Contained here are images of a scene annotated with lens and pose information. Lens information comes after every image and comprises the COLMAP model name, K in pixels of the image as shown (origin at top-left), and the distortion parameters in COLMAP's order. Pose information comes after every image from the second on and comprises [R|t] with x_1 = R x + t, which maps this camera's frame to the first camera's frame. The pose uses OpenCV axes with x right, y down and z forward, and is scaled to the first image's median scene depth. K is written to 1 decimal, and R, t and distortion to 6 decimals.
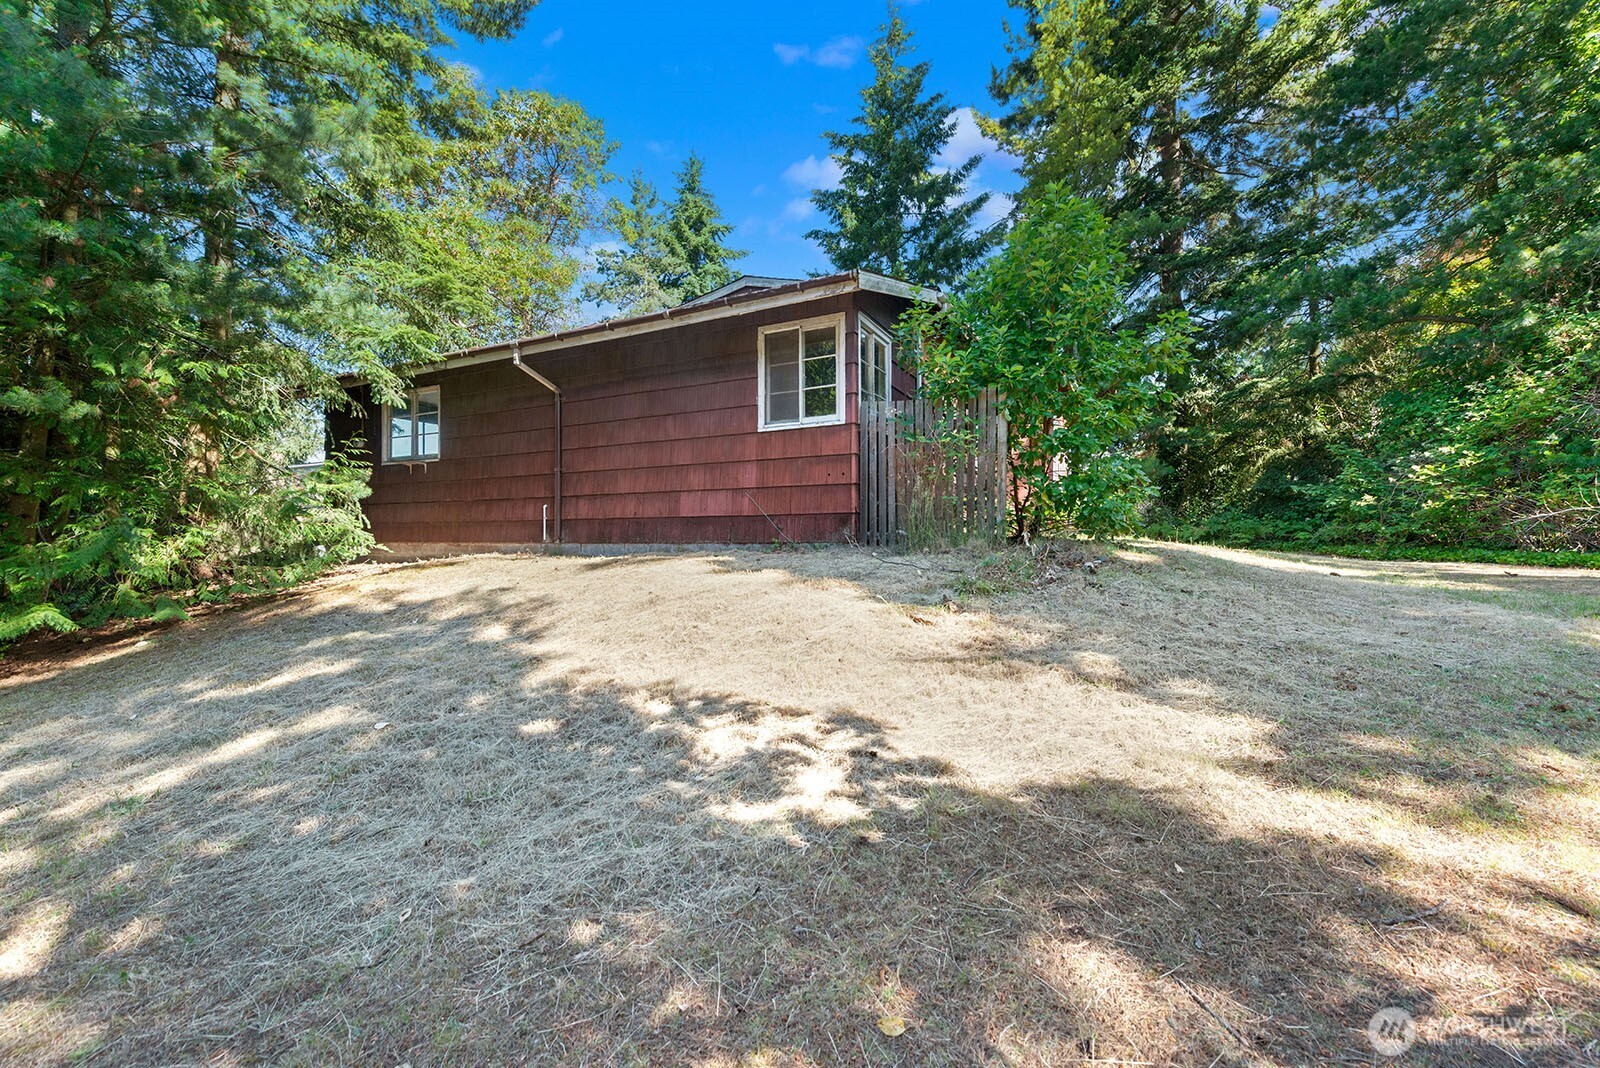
lens RADIAL K [[628.2, 0, 797.6], [0, 628.2, 531.9], [0, 0, 1]] dist [0.002944, 0.000219]
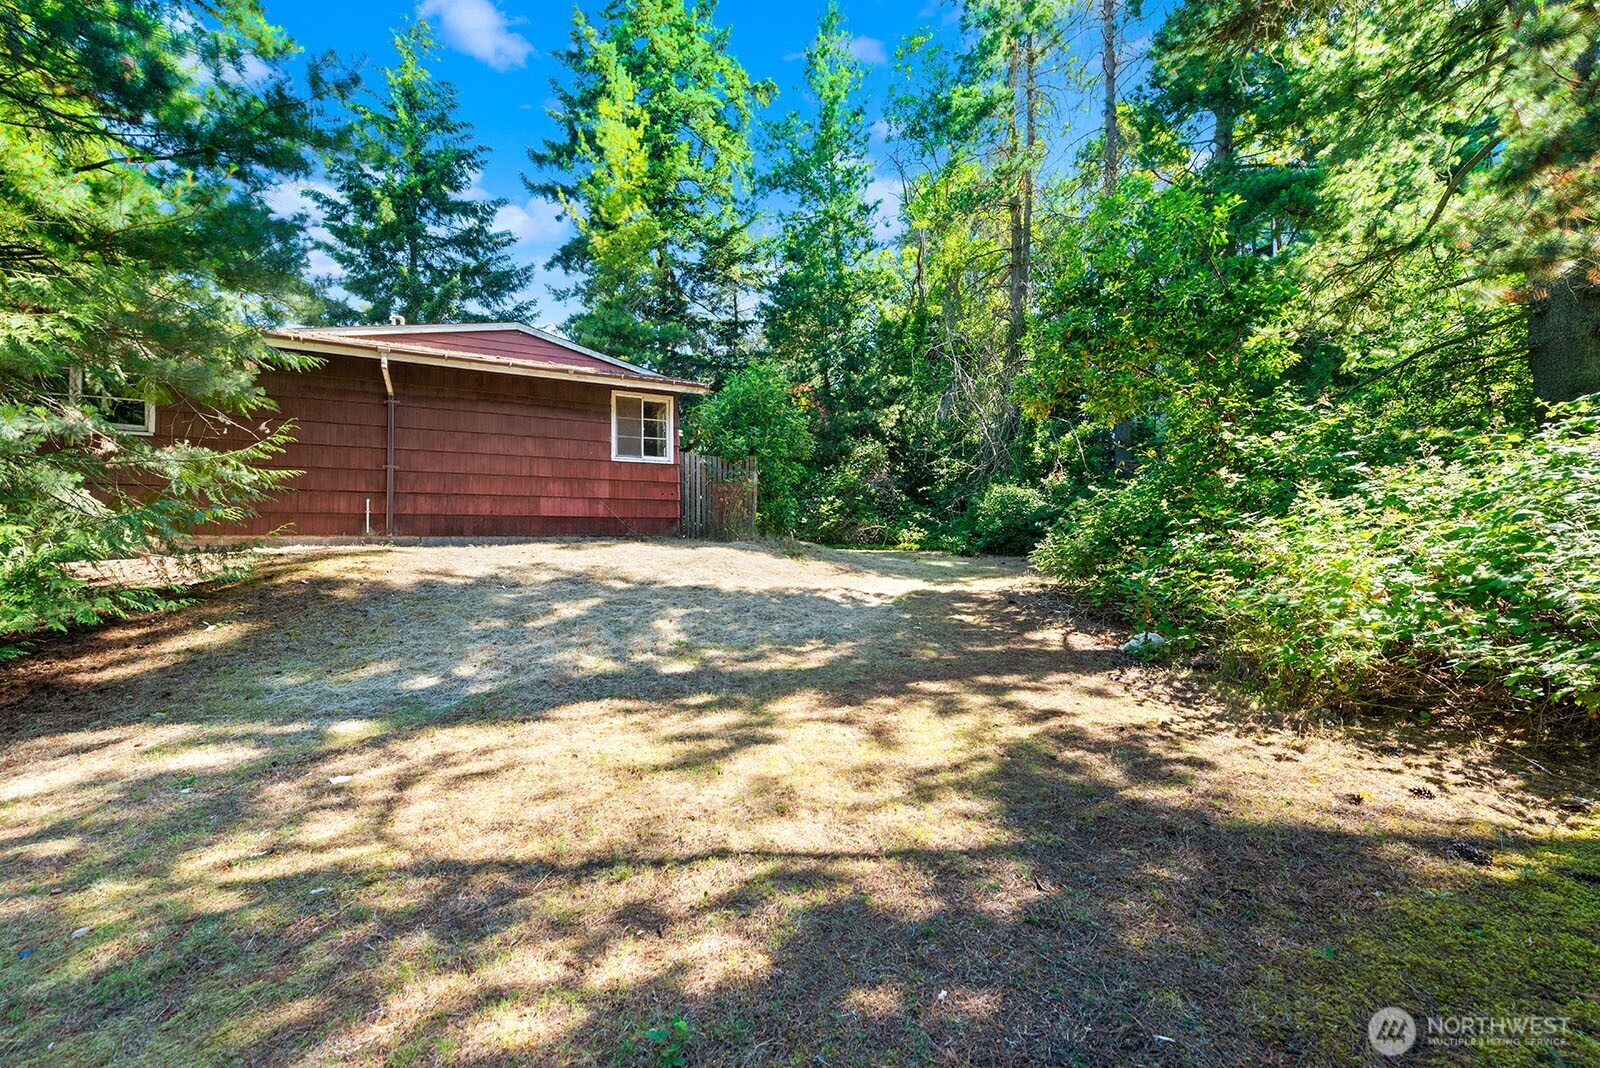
lens RADIAL K [[628.2, 0, 802.2], [0, 628.2, 540.4], [0, 0, 1]] dist [0.002944, 0.000219]
pose [[0.579092, 0.006854, 0.815233, -0.939075], [-0.002990, 0.999976, -0.006284, 0.033795], [-0.815256, 0.001202, 0.579099, -0.206545]]
